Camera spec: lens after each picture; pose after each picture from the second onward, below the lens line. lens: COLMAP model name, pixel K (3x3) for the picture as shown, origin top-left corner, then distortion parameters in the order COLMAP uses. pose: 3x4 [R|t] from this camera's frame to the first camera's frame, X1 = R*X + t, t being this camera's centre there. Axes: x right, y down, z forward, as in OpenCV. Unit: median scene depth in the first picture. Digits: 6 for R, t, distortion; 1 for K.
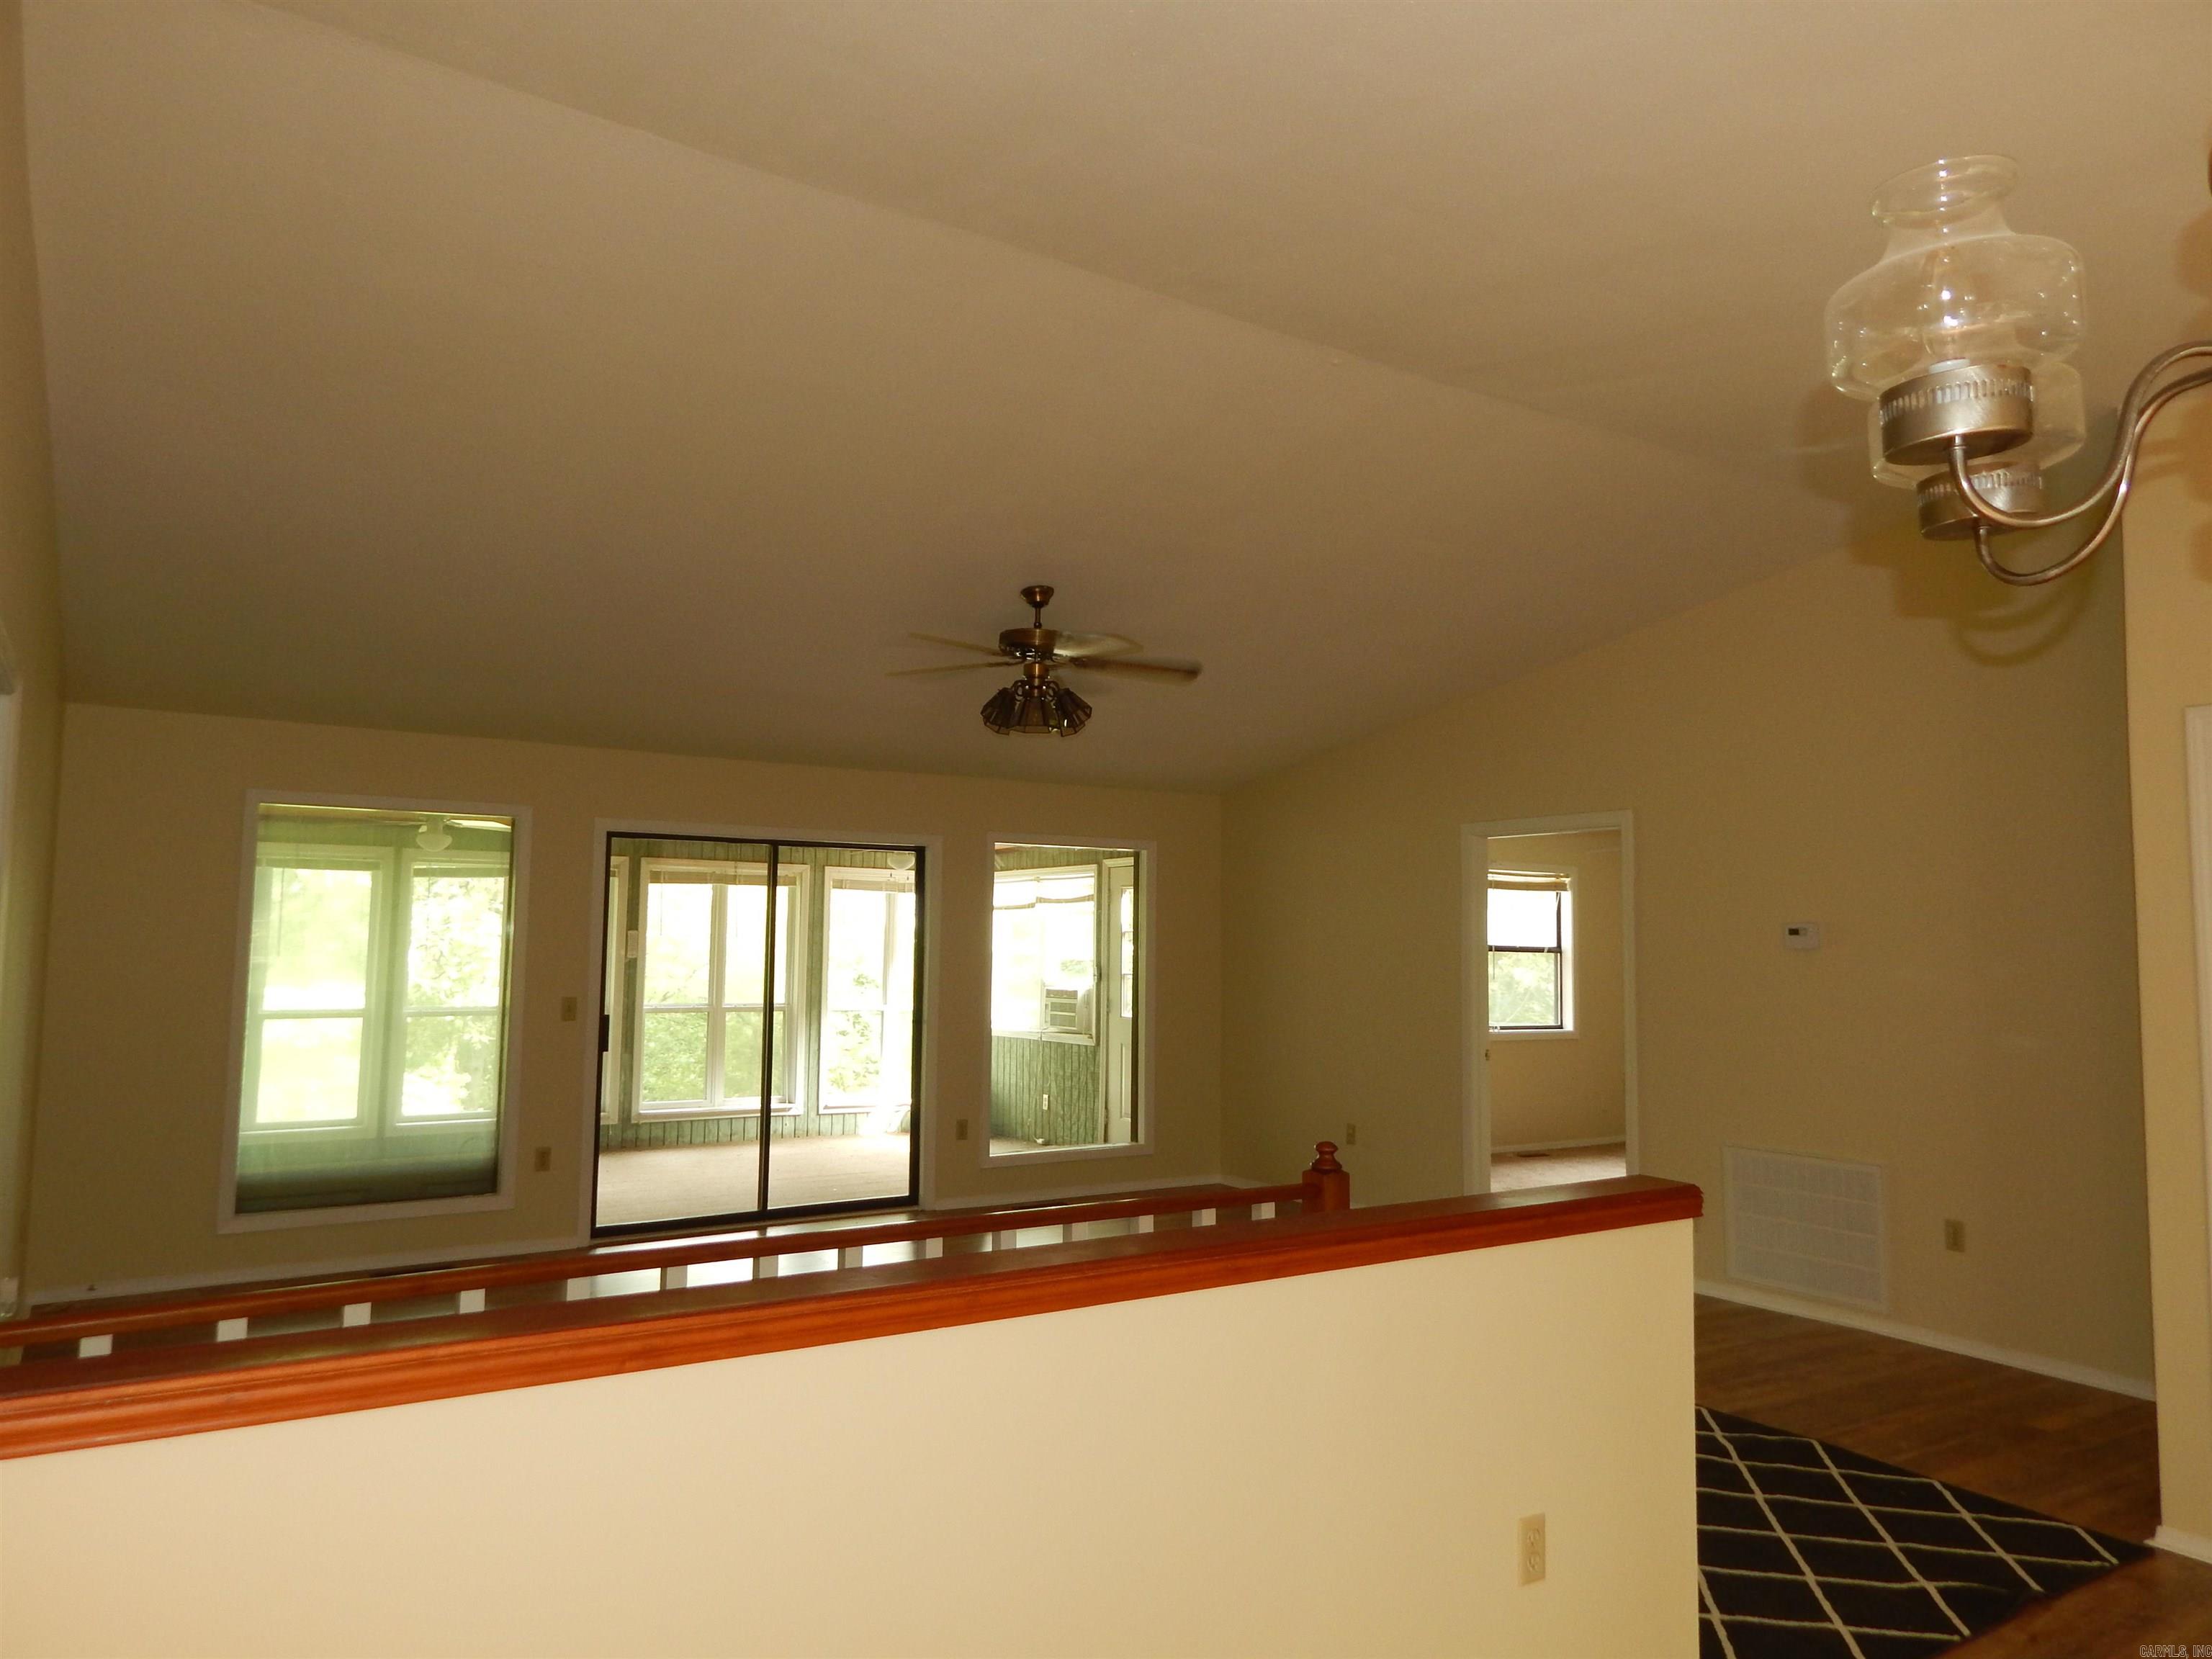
lens RADIAL K [[1495.1, 0, 1113.6], [0, 1495.1, 822.8], [0, 0, 1]] dist [0.035312, -0.019142]
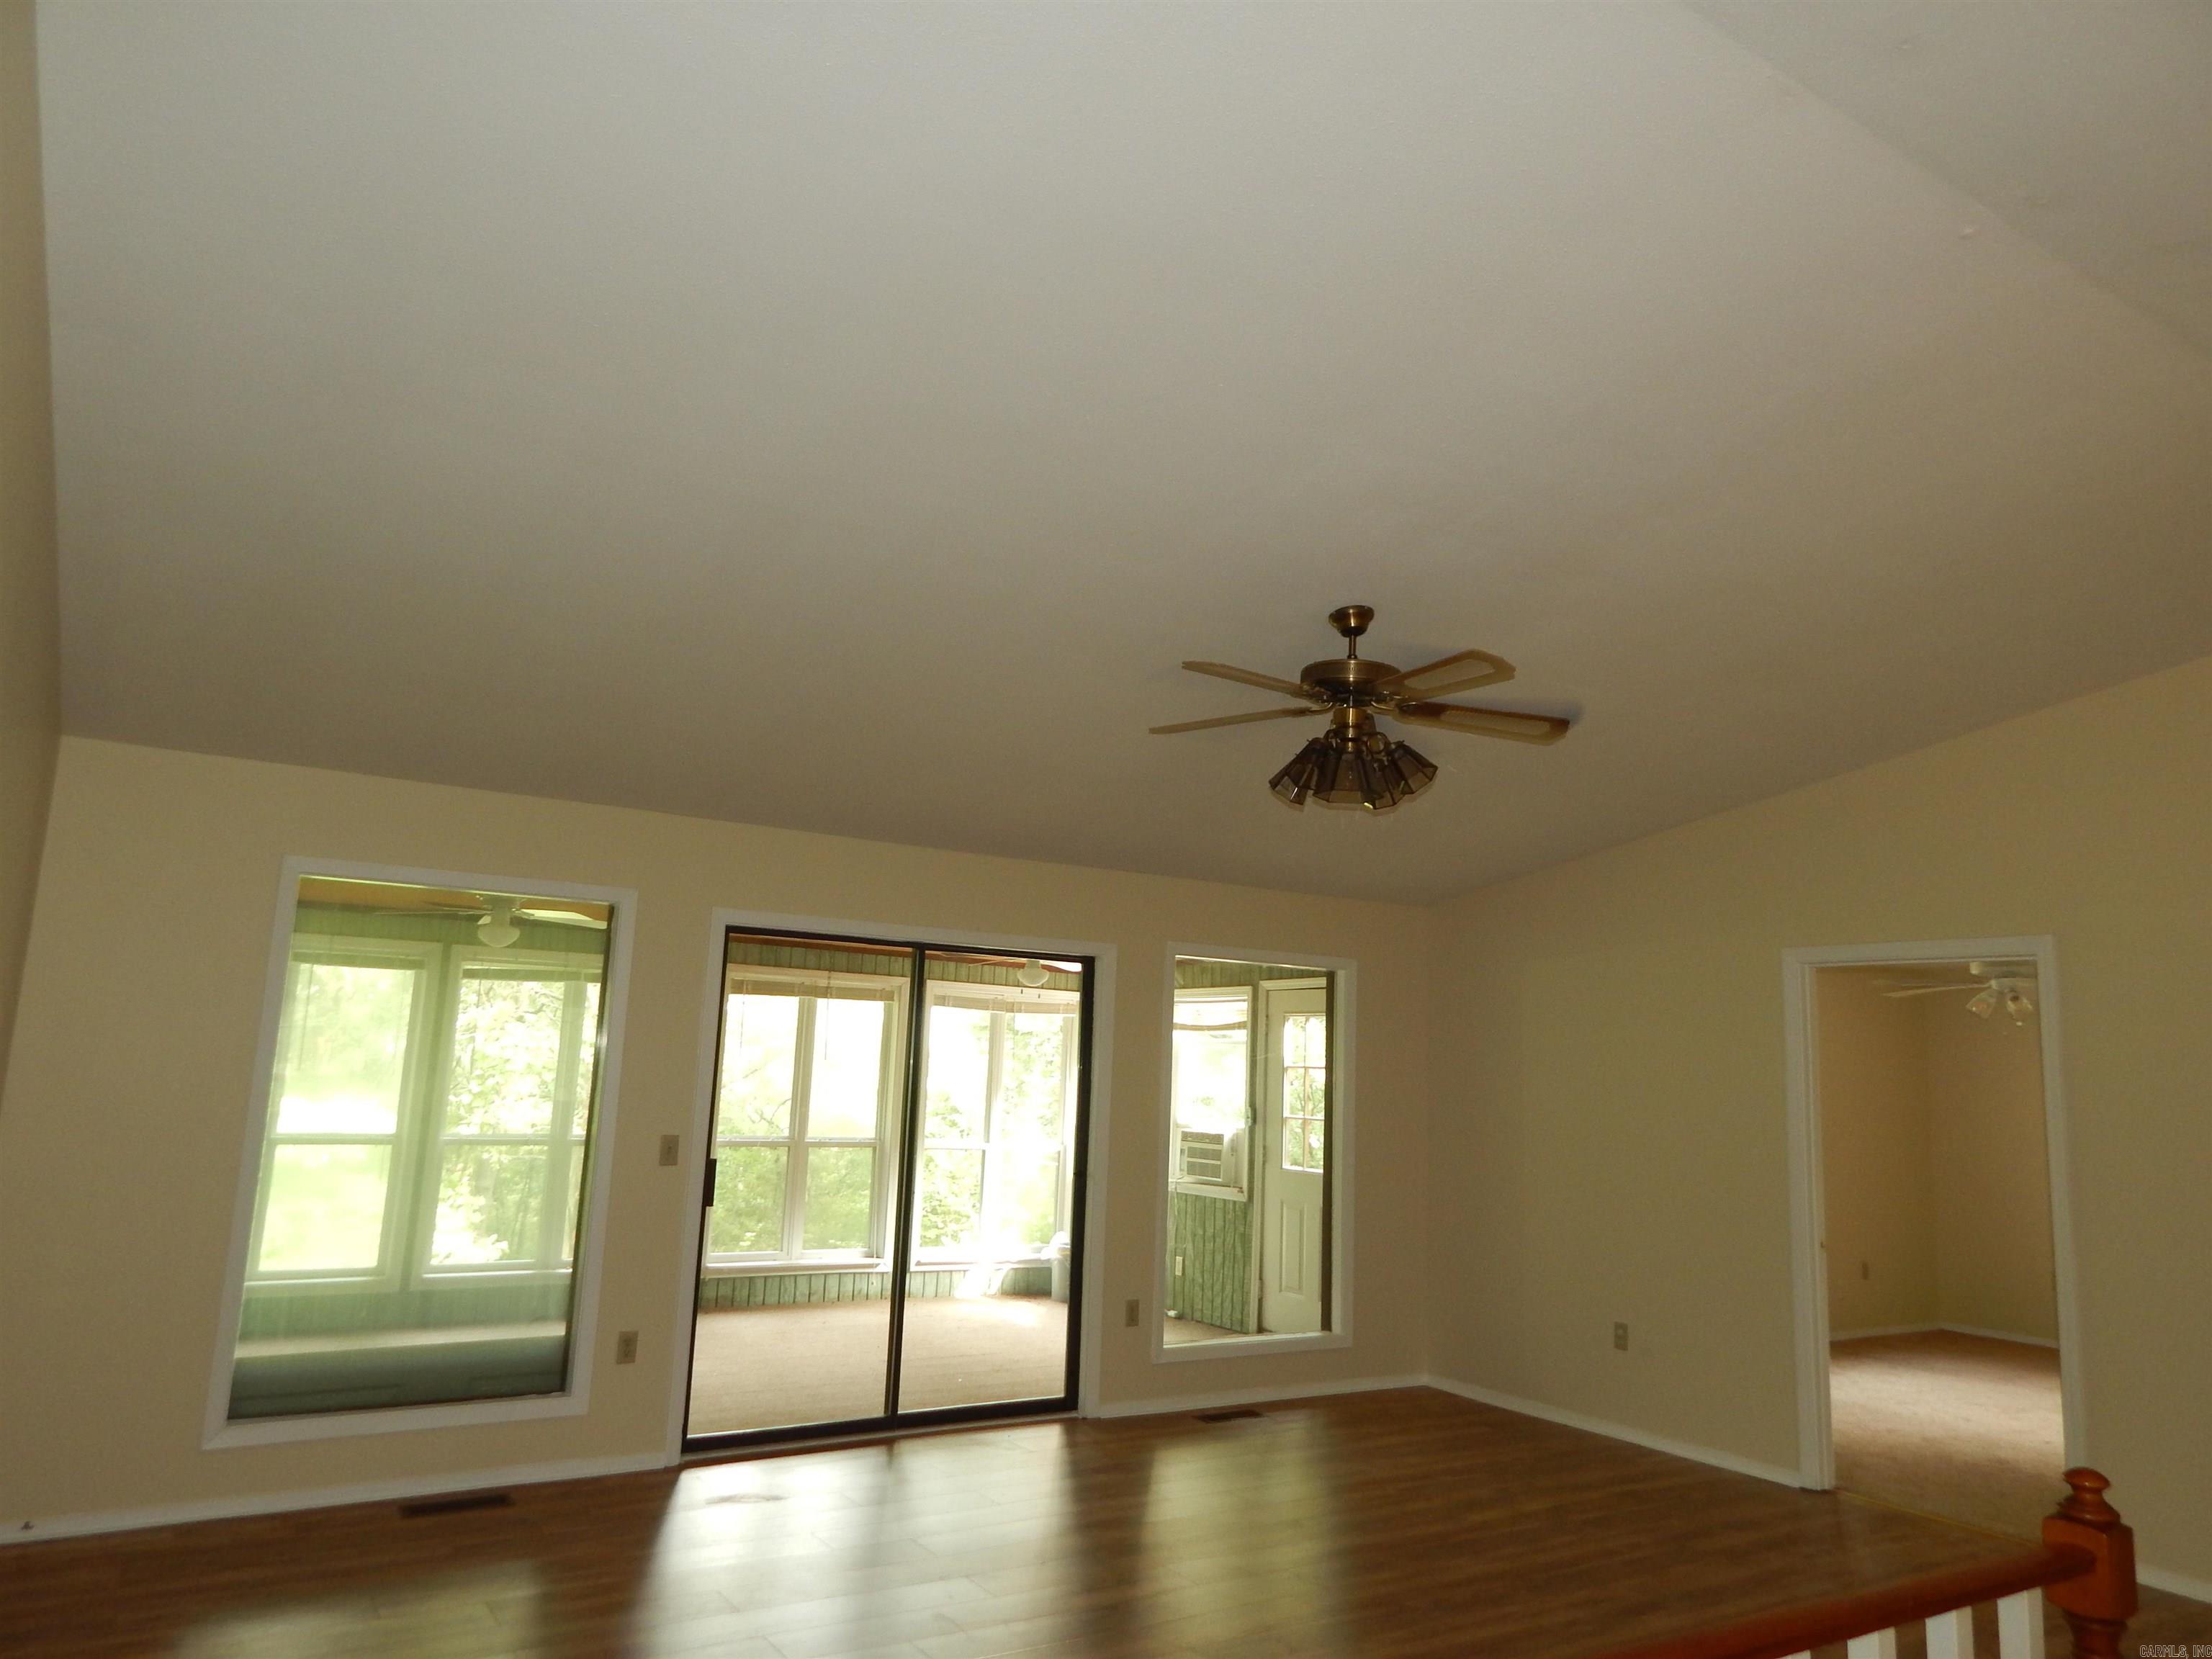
lens RADIAL K [[1495.1, 0, 1106.7], [0, 1495.1, 819.0], [0, 0, 1]] dist [0.035312, -0.019142]
pose [[0.999531, 0.026581, -0.015184, -0.089407], [-0.027780, 0.995987, -0.085080, 0.008257], [0.012861, 0.085462, 0.996258, 0.146182]]
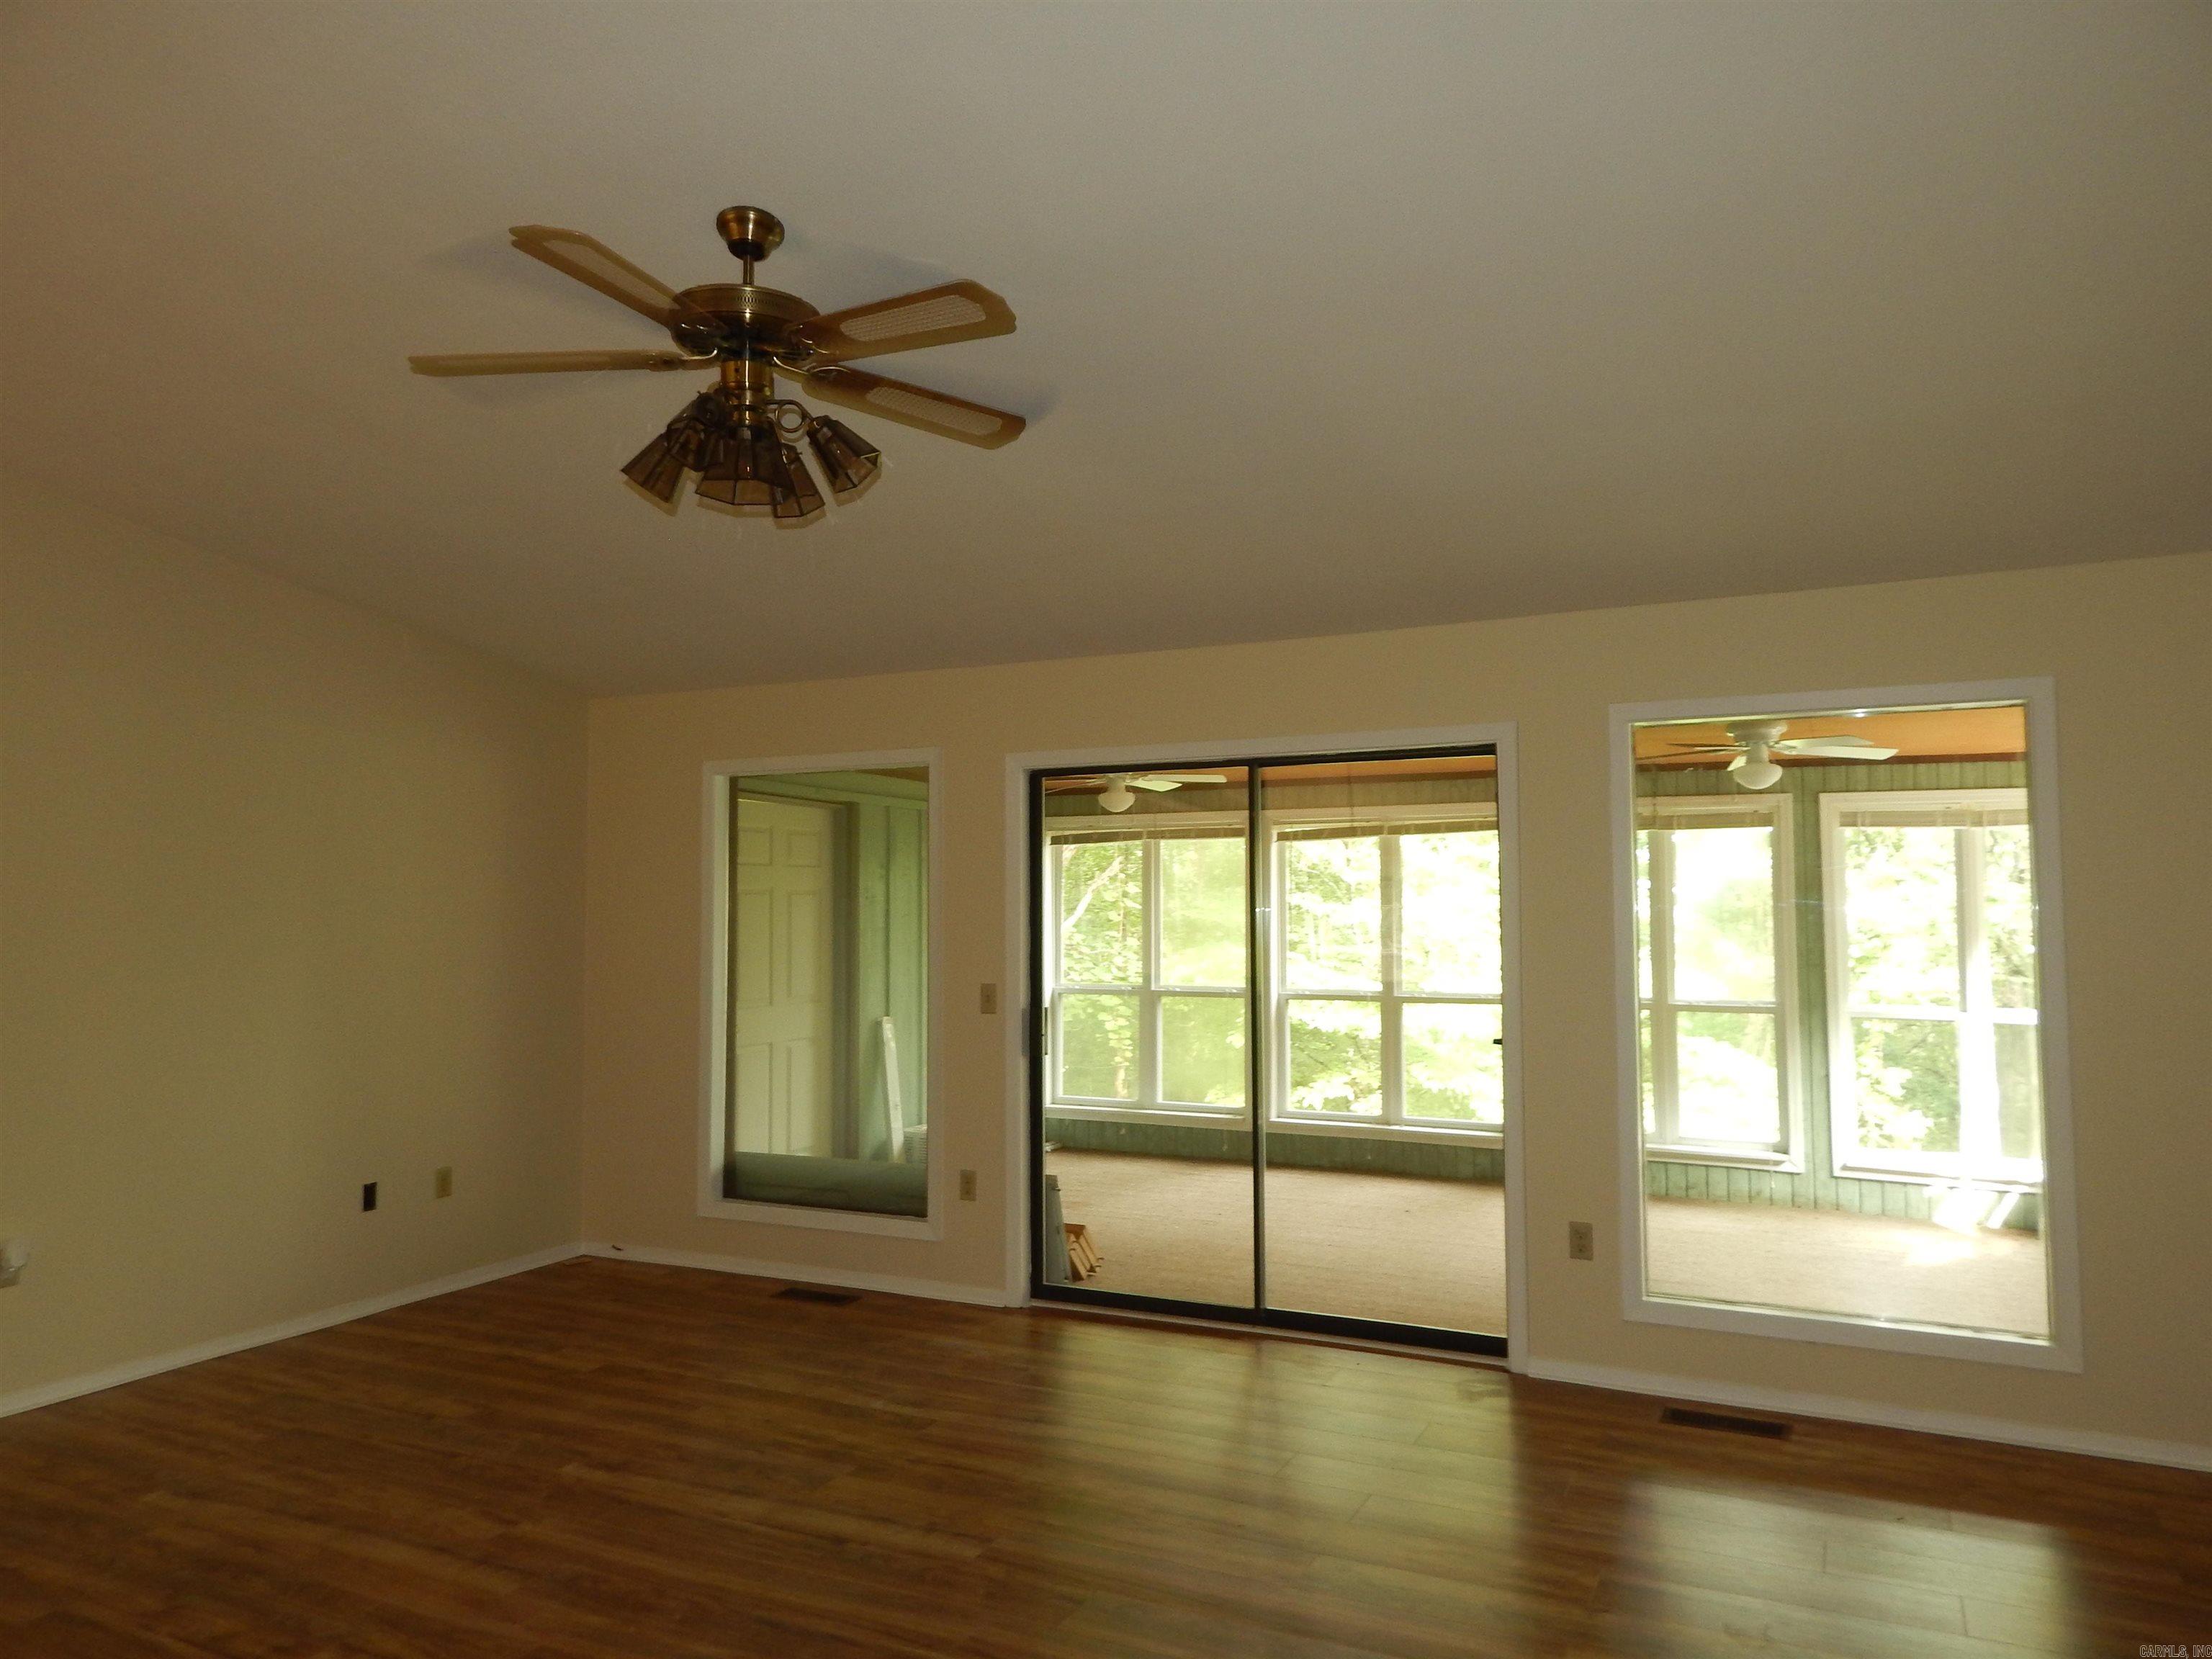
lens RADIAL K [[1495.1, 0, 1091.4], [0, 1495.1, 818.7], [0, 0, 1]] dist [0.035312, -0.019142]
pose [[0.492783, -0.067682, -0.867516, 0.249571], [0.079528, 0.996301, -0.032554, 0.041740], [0.866510, -0.052950, 0.496343, 0.466468]]
